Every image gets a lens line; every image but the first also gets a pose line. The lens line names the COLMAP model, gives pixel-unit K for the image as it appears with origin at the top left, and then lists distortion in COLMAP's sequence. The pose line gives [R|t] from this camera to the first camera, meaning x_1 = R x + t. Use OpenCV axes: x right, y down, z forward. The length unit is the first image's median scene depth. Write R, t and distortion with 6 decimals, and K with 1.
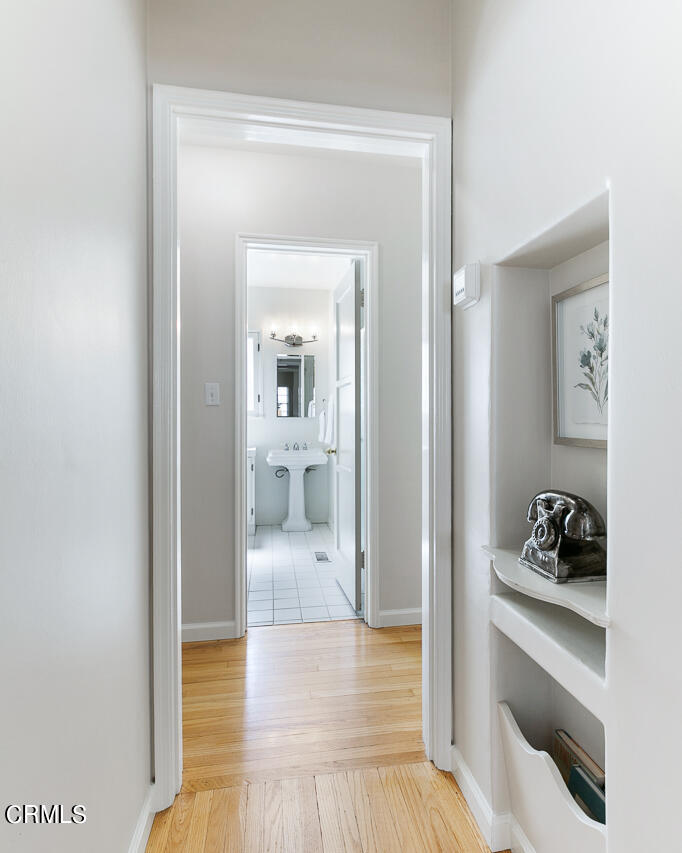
lens RADIAL K [[436.7, 0, 341.0], [0, 436.7, 426.5], [0, 0, 1]] dist [-0.001182, -0.000160]
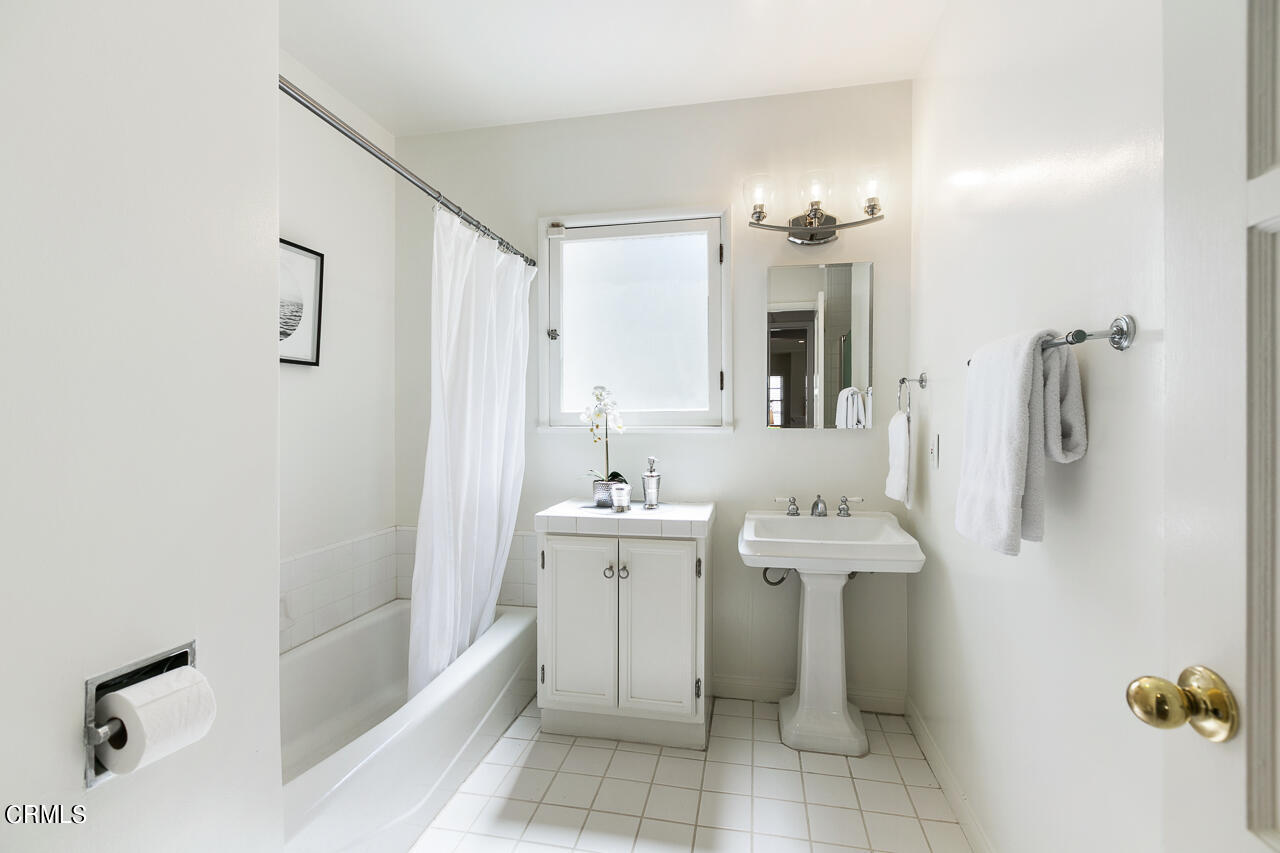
lens RADIAL K [[564.4, 0, 640.0], [0, 564.4, 426.5], [0, 0, 1]] dist [0.002089, 0.000171]
pose [[0.934686, 0.000565, -0.355475, -0.074432], [-0.006073, 0.999878, -0.014381, -0.014504], [0.355424, 0.015601, 0.934575, 0.492341]]
